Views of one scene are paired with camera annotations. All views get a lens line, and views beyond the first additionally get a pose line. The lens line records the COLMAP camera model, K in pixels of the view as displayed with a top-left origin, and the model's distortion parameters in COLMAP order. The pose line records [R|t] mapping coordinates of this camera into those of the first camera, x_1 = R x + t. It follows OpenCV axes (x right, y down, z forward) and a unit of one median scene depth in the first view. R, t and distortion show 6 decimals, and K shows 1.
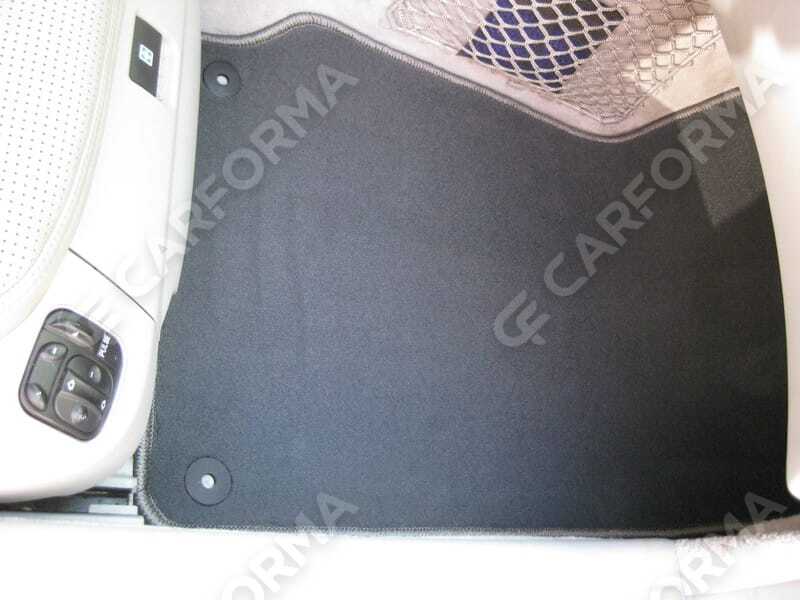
lens RADIAL K [[872.7, 0, 400.2], [0, 872.7, 299.4], [0, 0, 1]] dist [-0.006867, 0.000000]
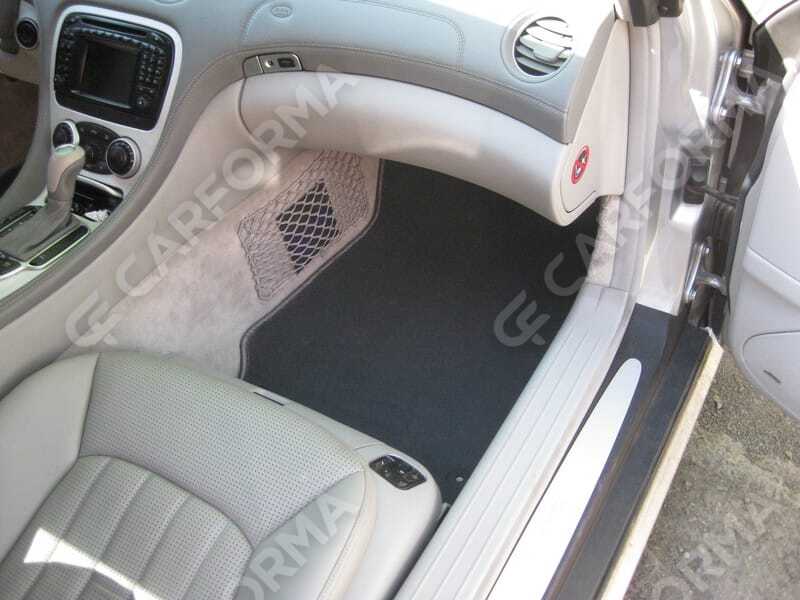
lens RADIAL K [[872.7, 0, 400.5], [0, 872.7, 300.1], [0, 0, 1]] dist [-0.006867, 0.000000]
pose [[0.448648, -0.876424, 0.174917, -0.190516], [0.892376, 0.450001, -0.034134, -0.018054], [-0.048797, 0.171406, 0.983991, -0.701321]]
